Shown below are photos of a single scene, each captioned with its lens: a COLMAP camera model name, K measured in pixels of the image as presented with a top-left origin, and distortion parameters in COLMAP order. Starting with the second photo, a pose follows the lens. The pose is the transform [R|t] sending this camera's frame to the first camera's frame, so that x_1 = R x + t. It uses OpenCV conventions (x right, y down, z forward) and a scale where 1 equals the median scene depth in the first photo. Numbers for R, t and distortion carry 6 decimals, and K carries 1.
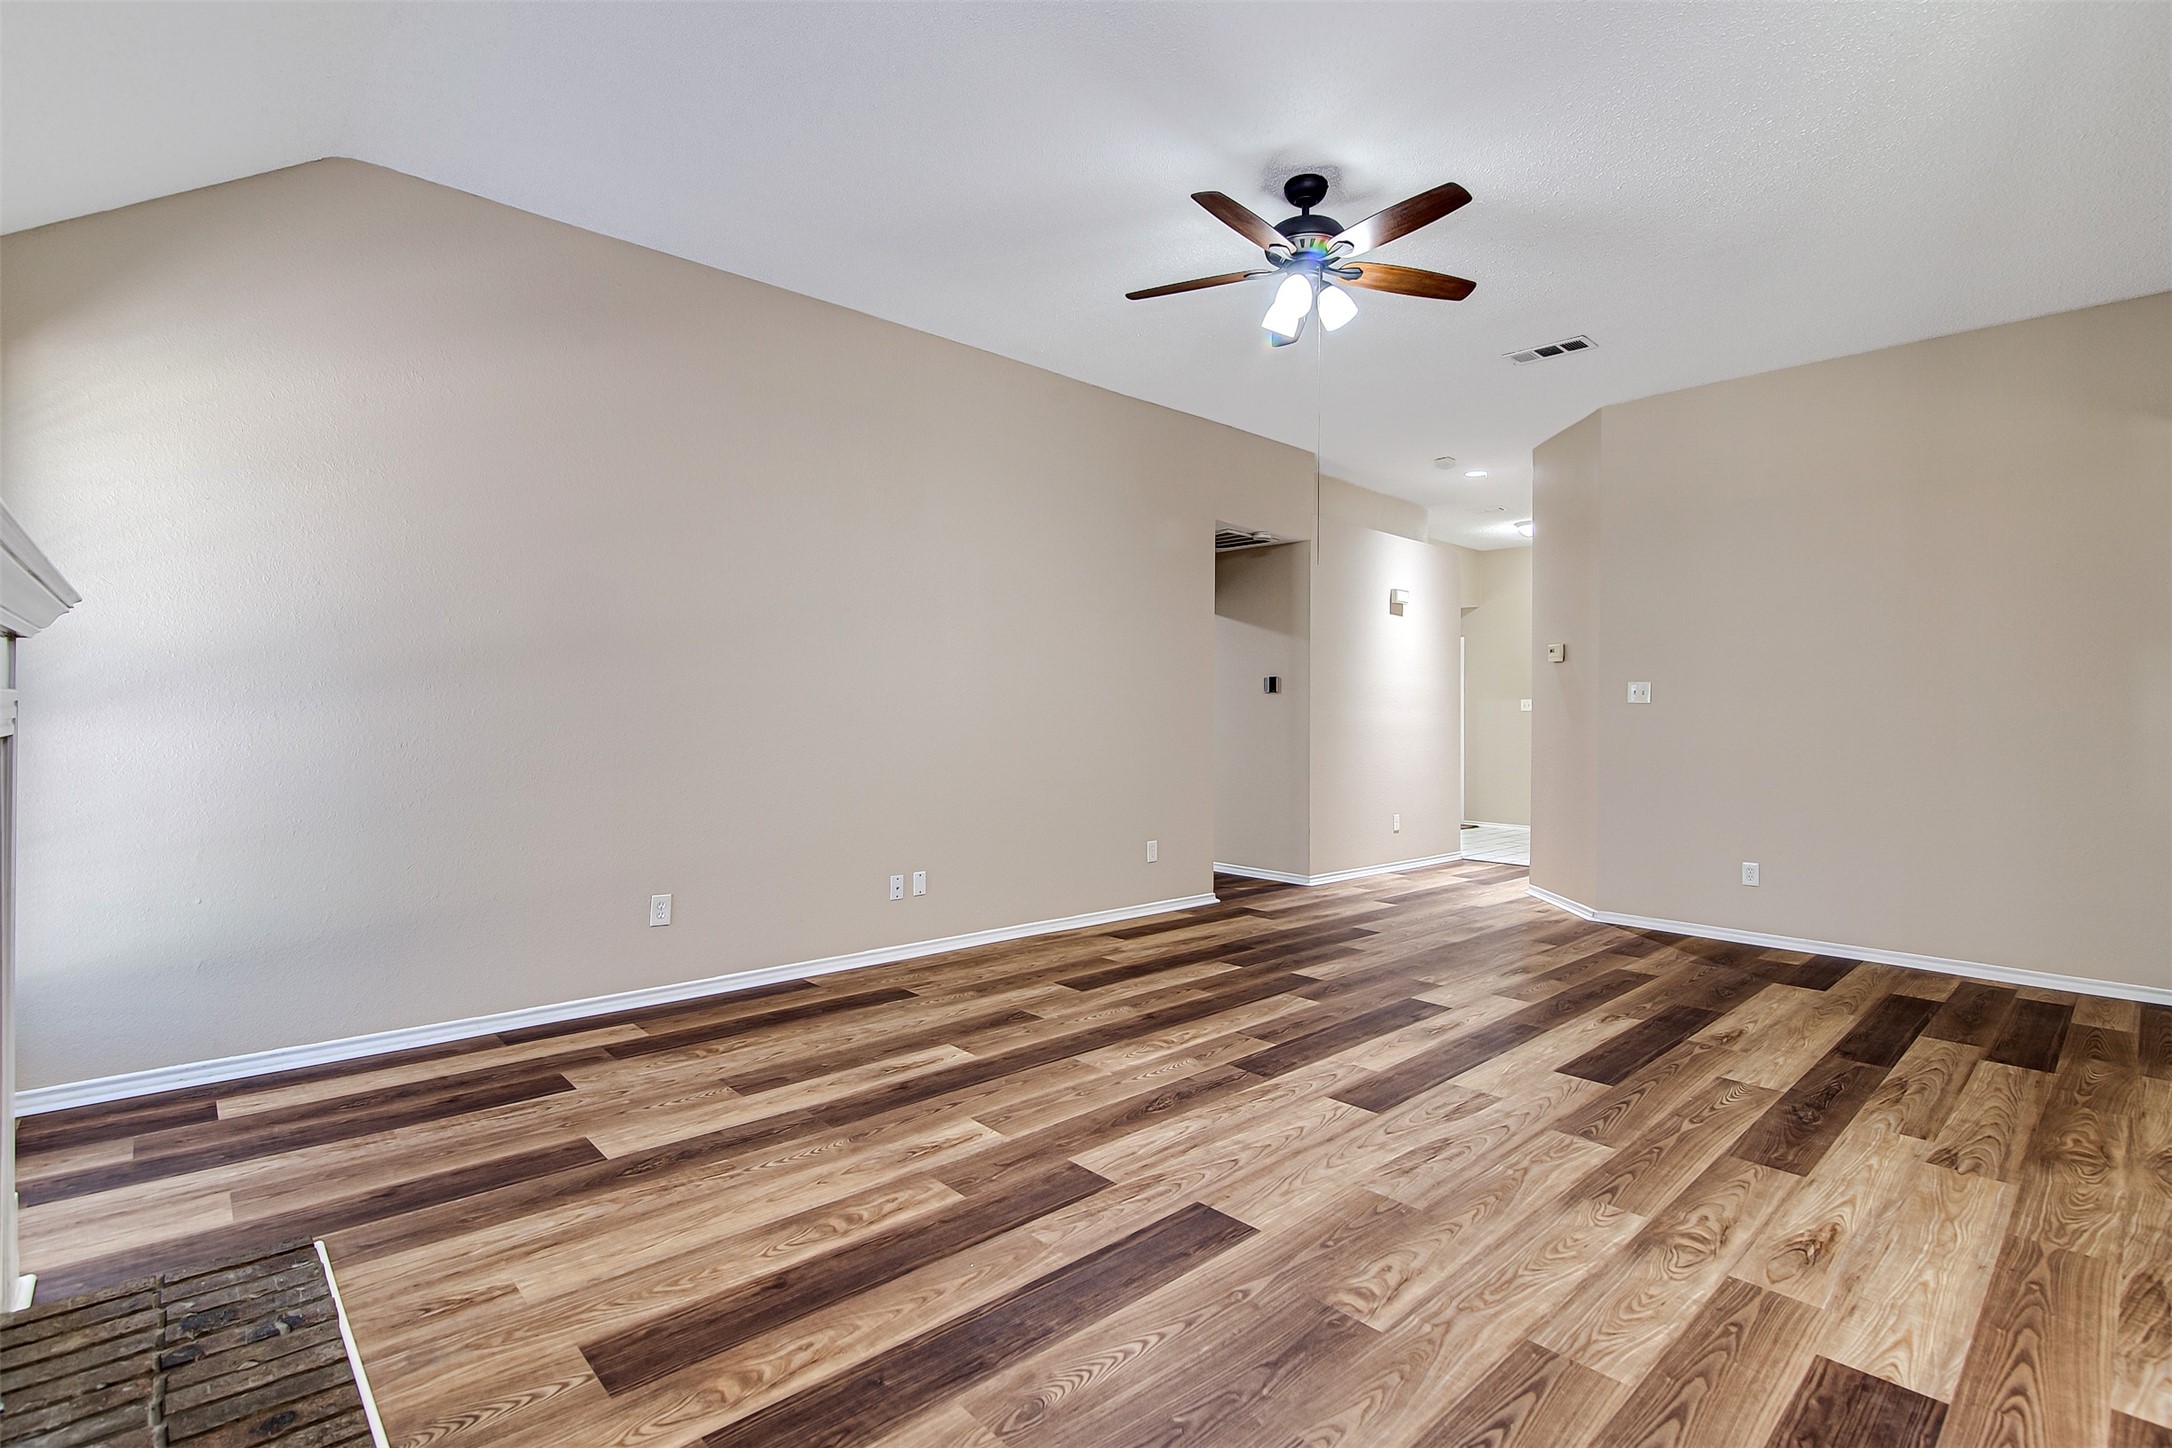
lens RADIAL K [[1009.1, 0, 1085.8], [0, 1009.1, 717.2], [0, 0, 1]] dist [-0.018986, -0.000260]
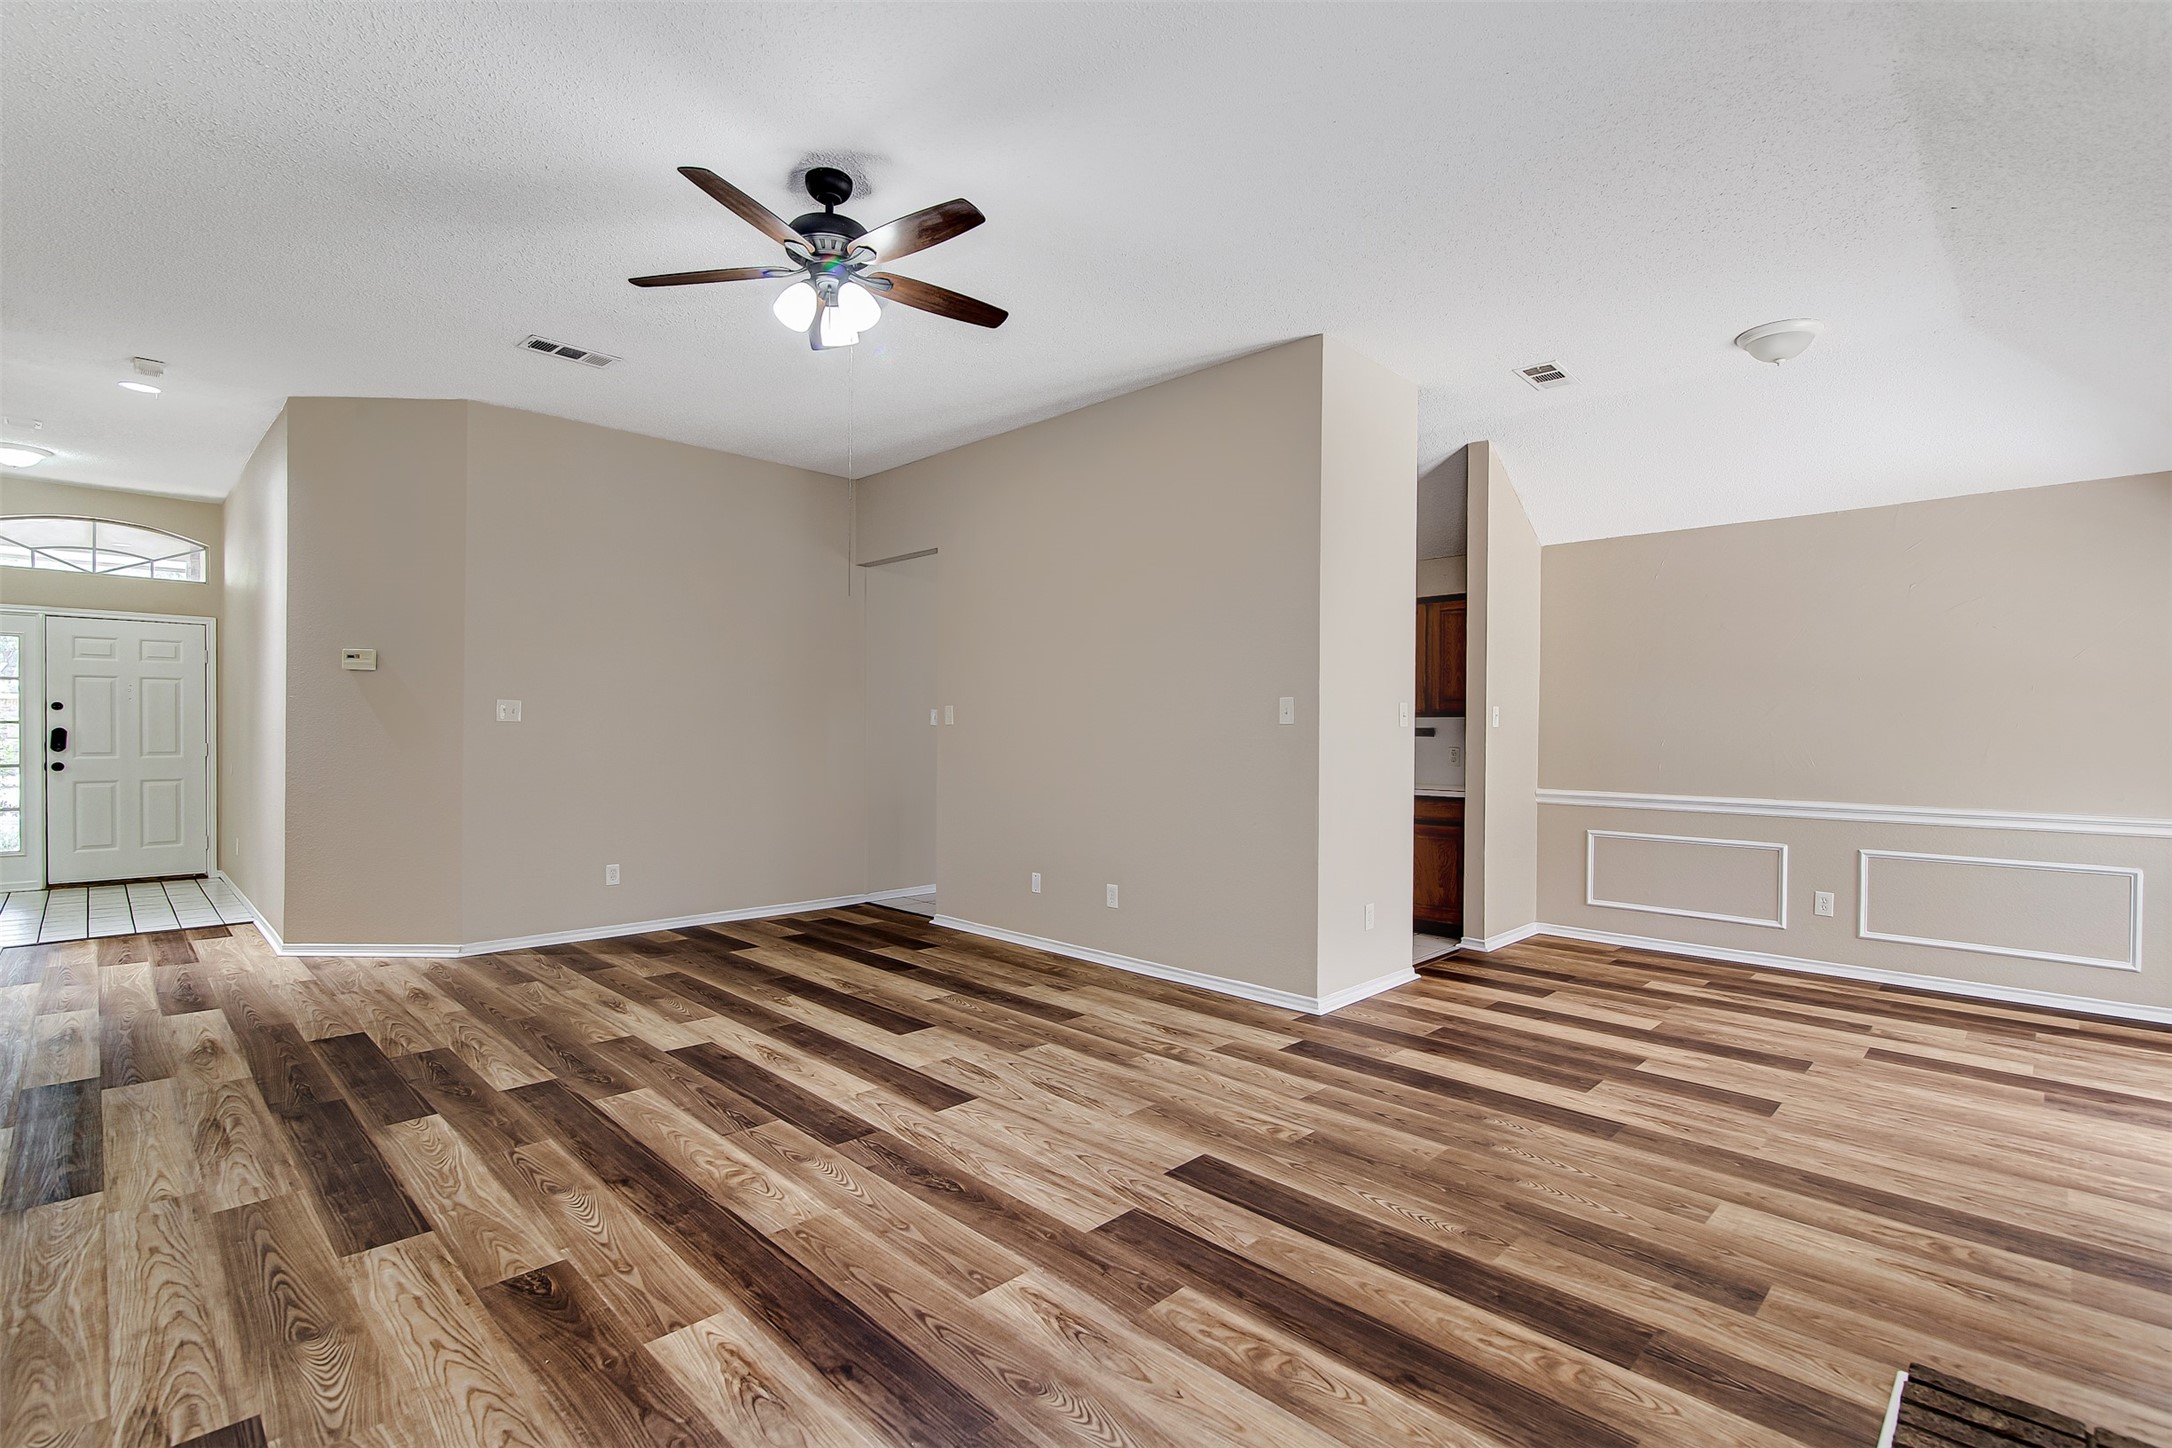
lens RADIAL K [[995.8, 0, 1075.9], [0, 995.8, 737.9], [0, 0, 1]] dist [-0.006680, -0.000380]
pose [[-0.036920, -0.018891, 0.999140, -0.743834], [-0.008144, 0.999794, 0.018602, -0.035366], [-0.999285, -0.007450, -0.037066, 0.822257]]
